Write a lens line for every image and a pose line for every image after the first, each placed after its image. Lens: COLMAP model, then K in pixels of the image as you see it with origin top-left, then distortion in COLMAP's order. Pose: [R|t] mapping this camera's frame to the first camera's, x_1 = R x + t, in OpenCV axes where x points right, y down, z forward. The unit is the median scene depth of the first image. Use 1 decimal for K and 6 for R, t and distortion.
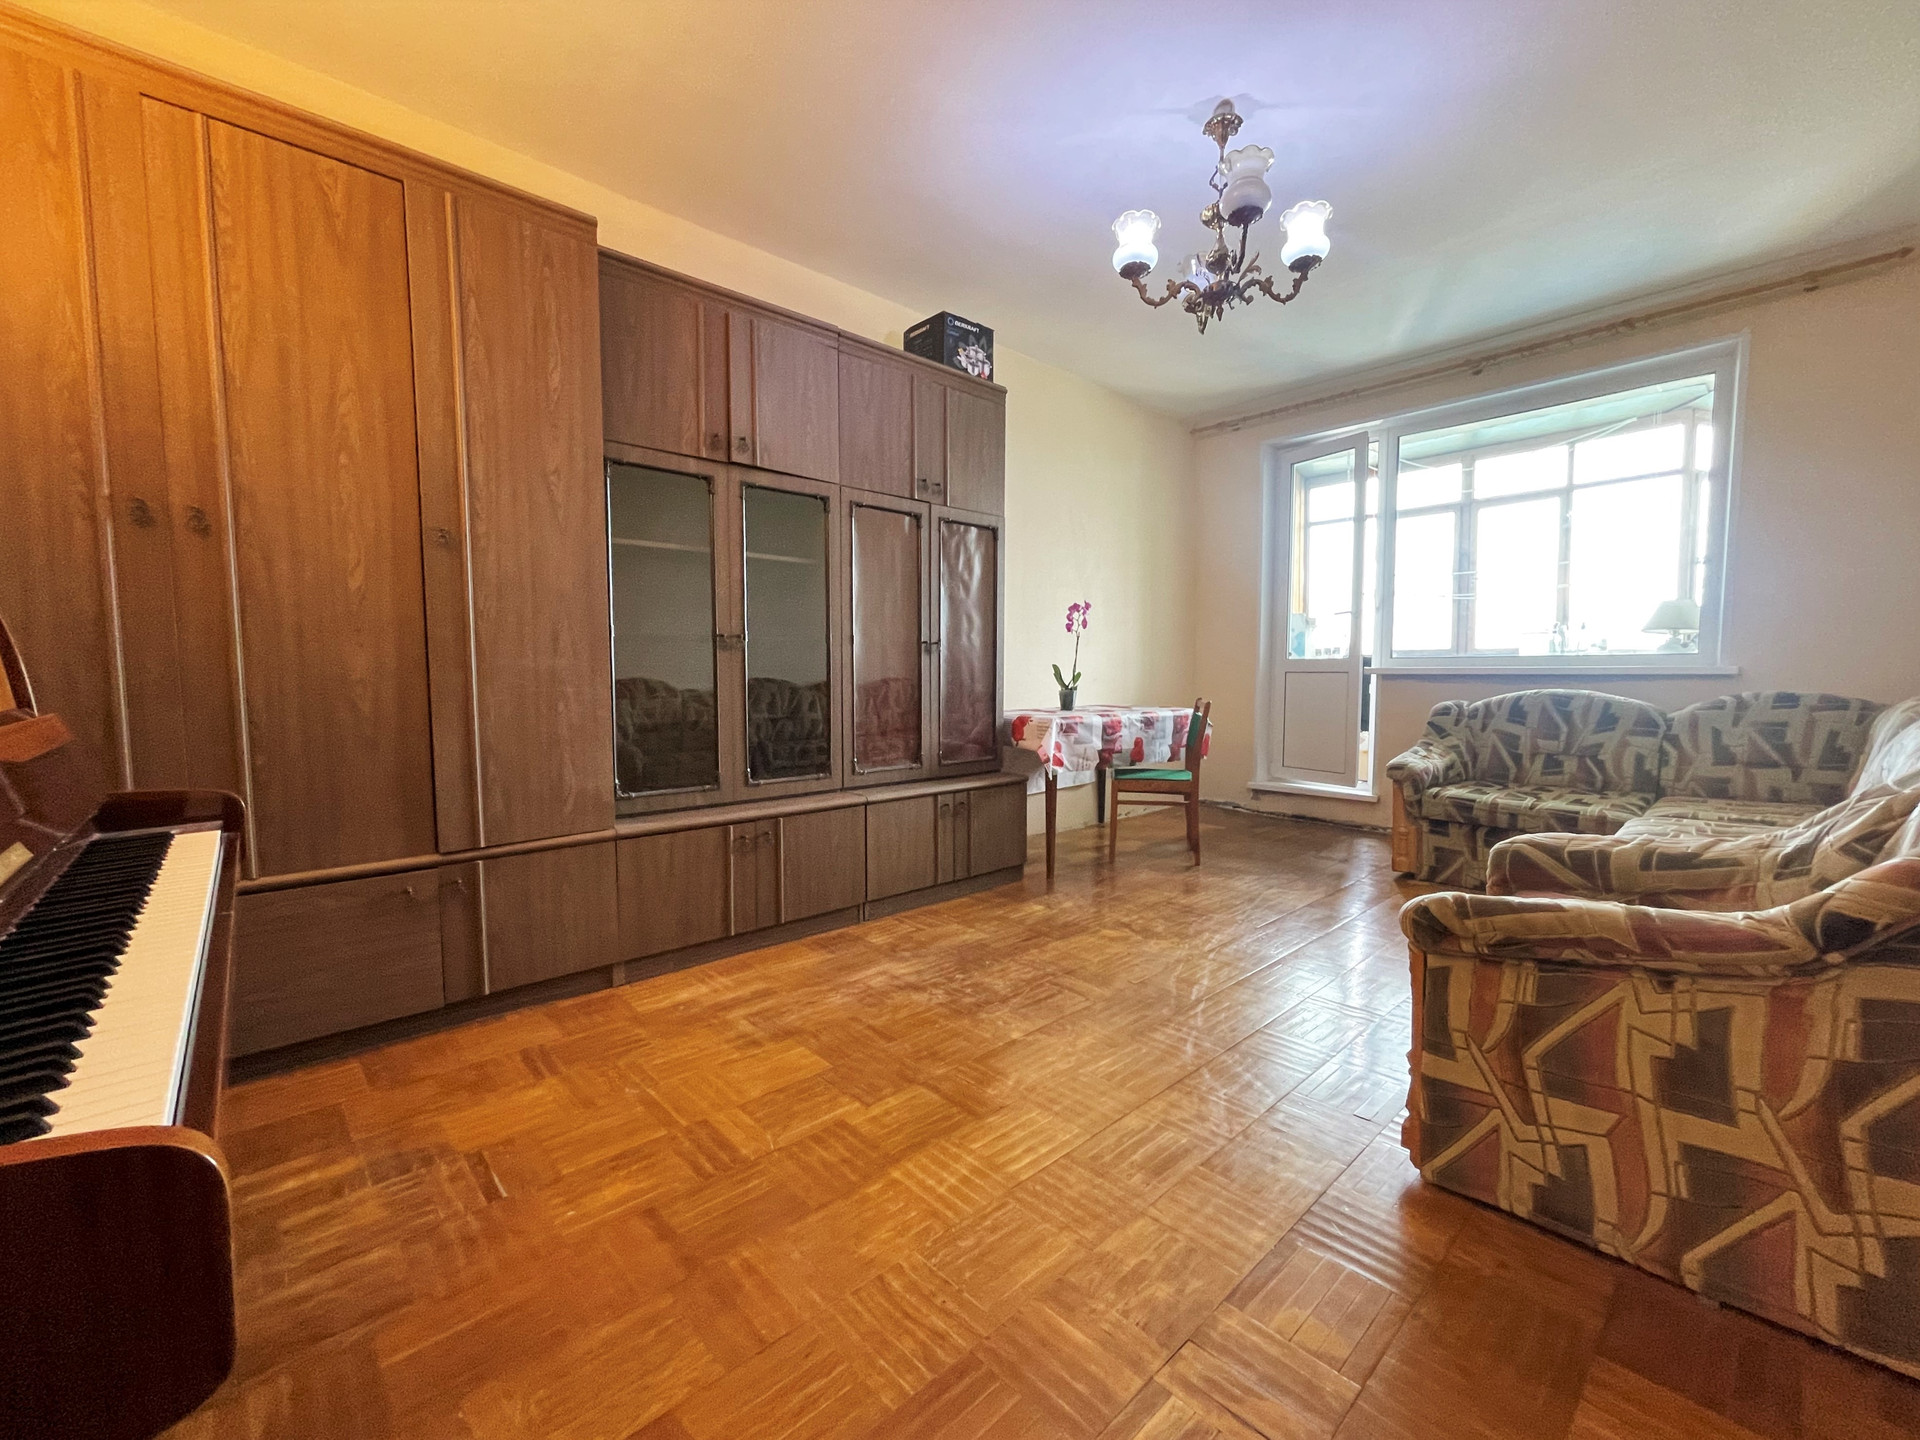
lens RADIAL K [[800.4, 0, 951.9], [0, 800.4, 725.3], [0, 0, 1]] dist [0.000056, -0.000413]
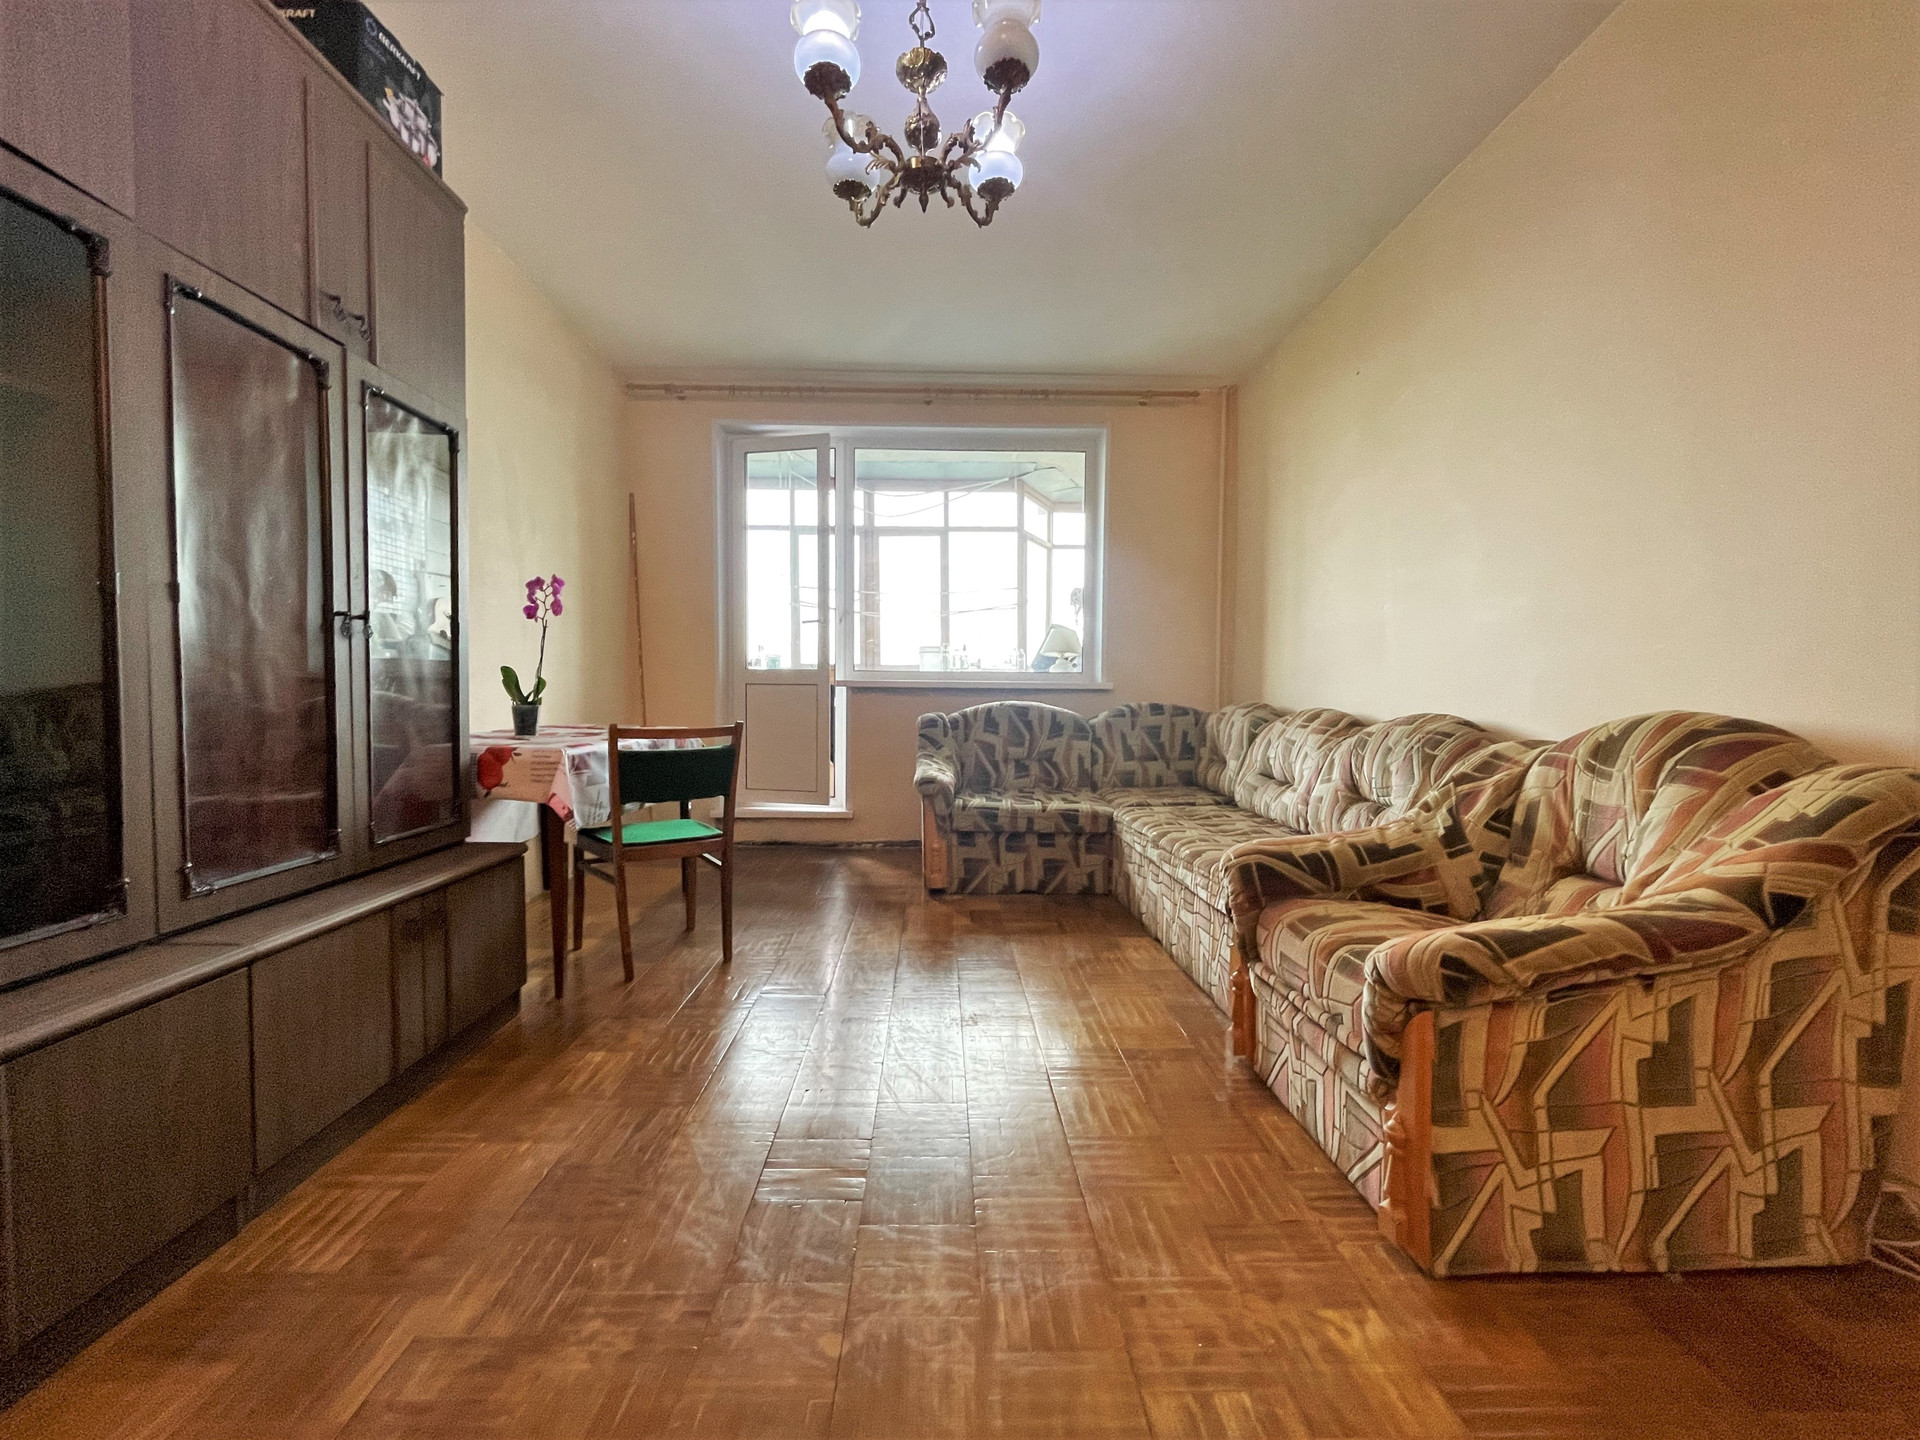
lens RADIAL K [[800.4, 0, 951.9], [0, 800.4, 725.3], [0, 0, 1]] dist [0.000056, -0.000413]
pose [[0.655375, -0.025651, 0.754868, -0.164768], [0.039045, 0.999237, 0.000057, -0.016267], [-0.754294, 0.029437, 0.655877, 0.361962]]
